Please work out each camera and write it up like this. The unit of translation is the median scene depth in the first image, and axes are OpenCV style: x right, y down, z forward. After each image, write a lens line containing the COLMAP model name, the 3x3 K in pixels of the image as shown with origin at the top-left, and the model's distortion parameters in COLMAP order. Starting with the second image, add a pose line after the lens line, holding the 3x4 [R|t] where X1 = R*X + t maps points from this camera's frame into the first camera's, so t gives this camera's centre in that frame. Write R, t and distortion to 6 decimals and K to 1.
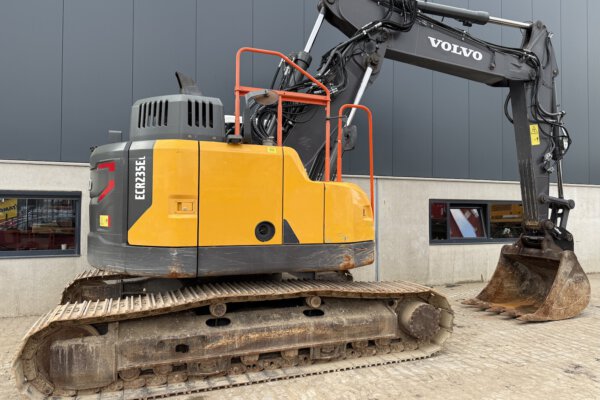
lens RADIAL K [[418.7, 0, 302.3], [0, 418.7, 200.1], [0, 0, 1]] dist [0.079637, -0.119001]
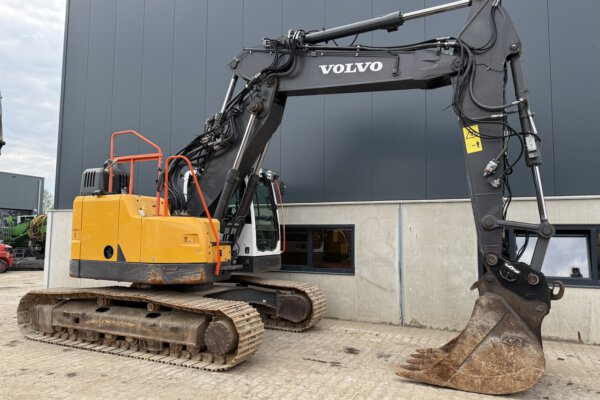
lens RADIAL K [[418.7, 0, 302.3], [0, 418.7, 200.1], [0, 0, 1]] dist [0.079637, -0.119001]
pose [[0.686817, -0.062359, -0.724151, 1.436705], [0.015844, 0.997361, -0.070858, 0.005938], [0.726658, 0.037193, 0.685992, 0.431769]]
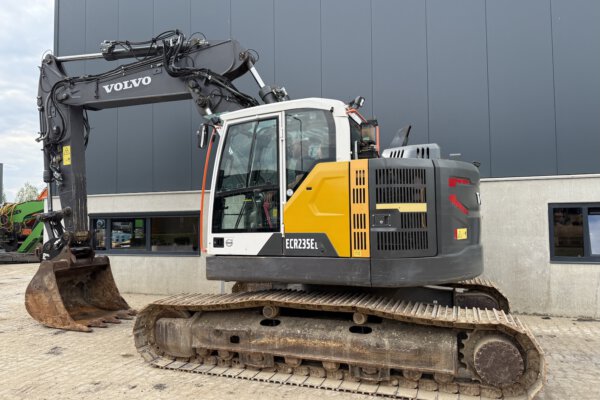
lens RADIAL K [[418.7, 0, 302.3], [0, 418.7, 200.1], [0, 0, 1]] dist [0.079637, -0.119001]
pose [[0.748379, -0.048726, -0.661479, 0.616860], [0.038905, 0.998806, -0.029558, -0.004440], [0.662129, -0.003614, 0.749381, 0.202333]]
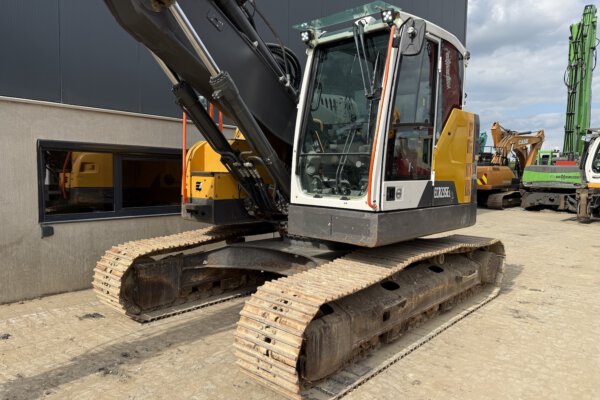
lens RADIAL K [[418.7, 0, 302.3], [0, 418.7, 200.1], [0, 0, 1]] dist [0.079637, -0.119001]
pose [[0.893416, -0.018612, 0.448844, -0.789671], [-0.027922, 0.994909, 0.096834, 0.004375], [-0.448361, -0.099046, 0.888348, 0.244274]]
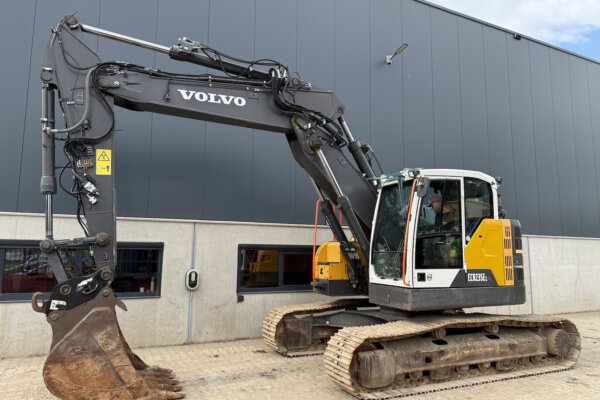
lens RADIAL K [[418.7, 0, 302.3], [0, 418.7, 200.1], [0, 0, 1]] dist [0.079637, -0.119001]
pose [[0.998335, 0.009739, 0.056849, -0.723523], [-0.004185, 0.995275, -0.097002, -0.043424], [-0.057525, 0.096603, 0.993659, -0.415522]]
